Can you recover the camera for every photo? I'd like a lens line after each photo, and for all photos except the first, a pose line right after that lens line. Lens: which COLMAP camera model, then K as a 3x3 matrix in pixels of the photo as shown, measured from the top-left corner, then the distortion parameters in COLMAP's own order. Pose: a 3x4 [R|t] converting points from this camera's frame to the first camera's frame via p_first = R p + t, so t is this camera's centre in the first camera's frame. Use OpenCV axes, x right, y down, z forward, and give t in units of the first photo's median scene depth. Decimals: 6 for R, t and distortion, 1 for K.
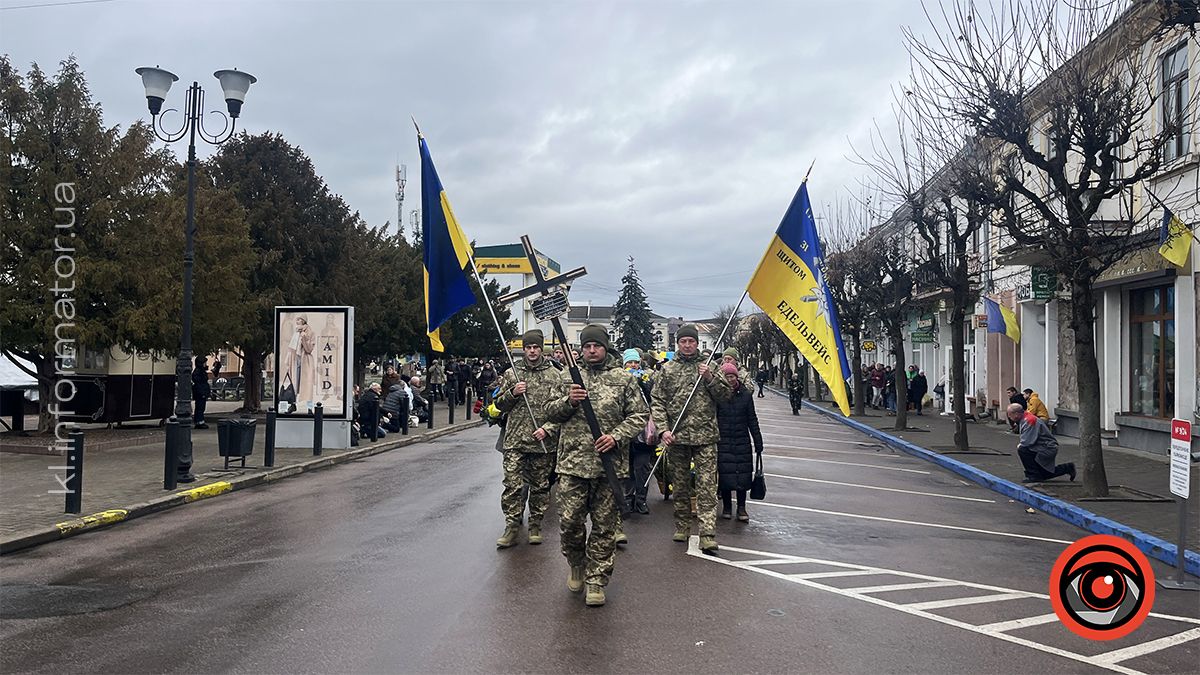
lens RADIAL K [[872.8, 0, 600.0], [0, 872.8, 337.5], [0, 0, 1]] dist [0.031827, -0.029681]
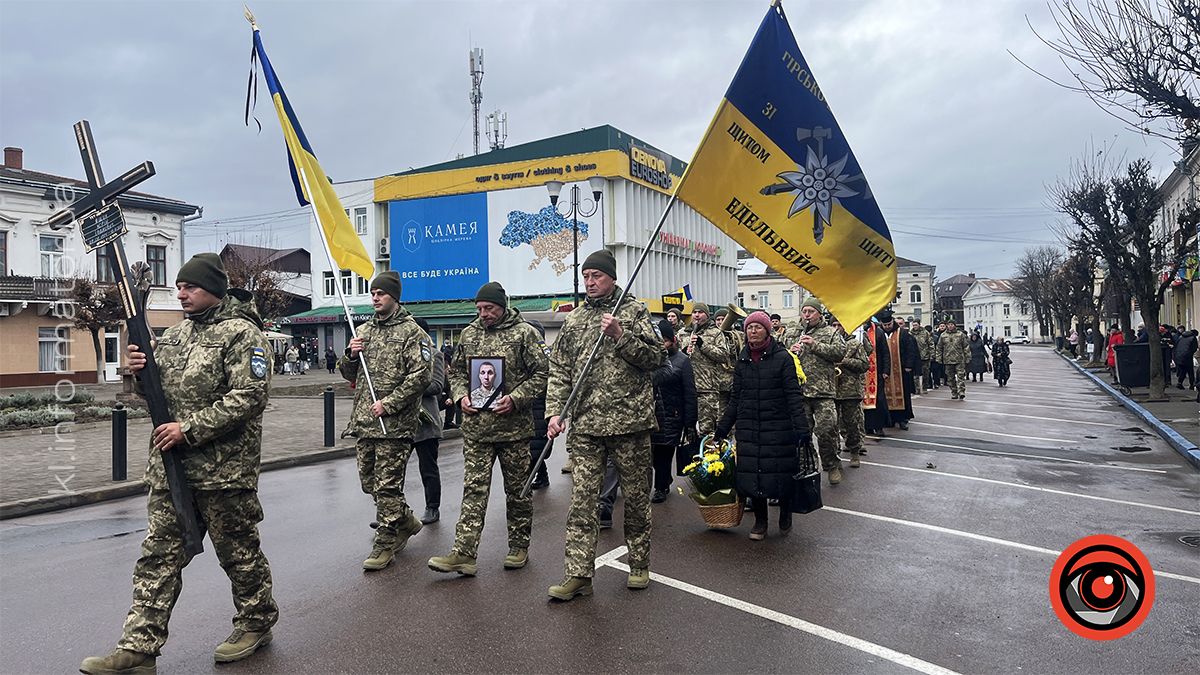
lens RADIAL K [[872.8, 0, 600.0], [0, 872.8, 337.5], [0, 0, 1]] dist [0.031827, -0.029681]
pose [[0.887648, -0.010972, -0.460393, 0.413294], [0.032002, 0.998769, 0.037898, 0.024617], [0.459410, -0.048374, 0.886906, 0.417203]]
